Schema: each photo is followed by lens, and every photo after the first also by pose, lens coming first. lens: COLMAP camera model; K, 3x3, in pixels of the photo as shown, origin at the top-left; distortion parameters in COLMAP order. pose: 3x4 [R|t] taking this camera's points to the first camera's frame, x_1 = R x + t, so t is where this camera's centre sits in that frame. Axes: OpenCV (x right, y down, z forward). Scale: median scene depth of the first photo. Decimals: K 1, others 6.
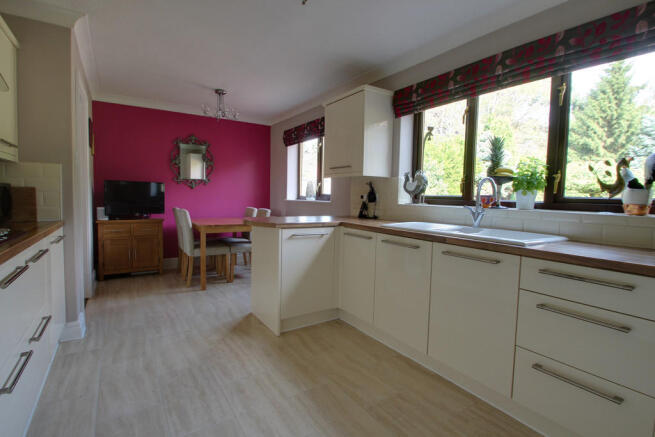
lens RADIAL K [[294.0, 0, 327.5], [0, 294.0, 218.5], [0, 0, 1]] dist [0.000877, -0.011103]
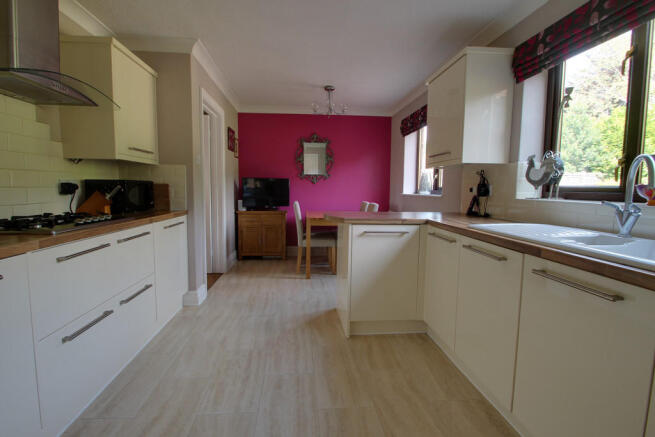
lens RADIAL K [[294.0, 0, 327.5], [0, 294.0, 218.5], [0, 0, 1]] dist [0.000877, -0.011103]
pose [[0.887492, 0.035960, -0.459418, 0.159453], [-0.027934, 0.999315, 0.024258, -0.003097], [0.459976, -0.008696, 0.887889, 0.113842]]
